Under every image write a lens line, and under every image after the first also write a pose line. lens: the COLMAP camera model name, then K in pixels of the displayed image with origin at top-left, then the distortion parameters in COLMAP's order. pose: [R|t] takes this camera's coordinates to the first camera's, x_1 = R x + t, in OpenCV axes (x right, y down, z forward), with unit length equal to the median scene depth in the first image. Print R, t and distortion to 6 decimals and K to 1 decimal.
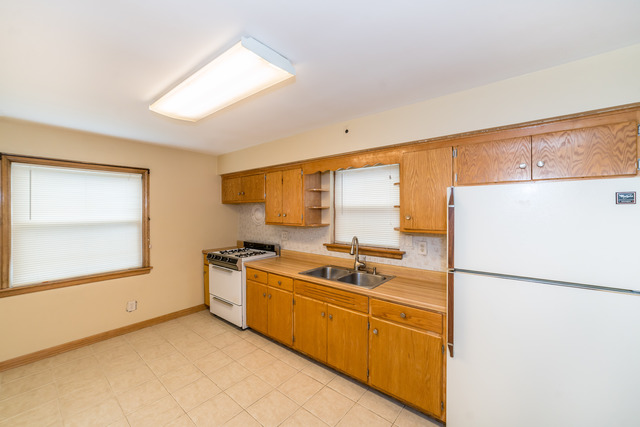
lens RADIAL K [[256.6, 0, 318.6], [0, 256.6, 210.8], [0, 0, 1]] dist [0.014111, 0.001022]
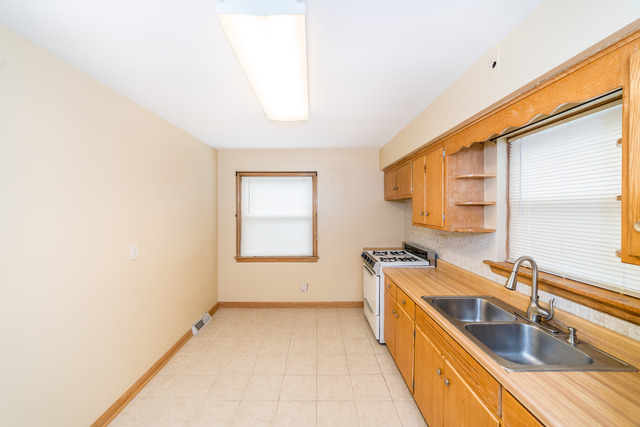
lens RADIAL K [[256.6, 0, 319.2], [0, 256.6, 211.1], [0, 0, 1]] dist [0.014111, 0.001022]
pose [[0.651737, 0.010983, -0.758366, 0.230351], [-0.002561, 0.999921, 0.012280, 0.000535], [0.758441, -0.006061, 0.651714, 0.275346]]
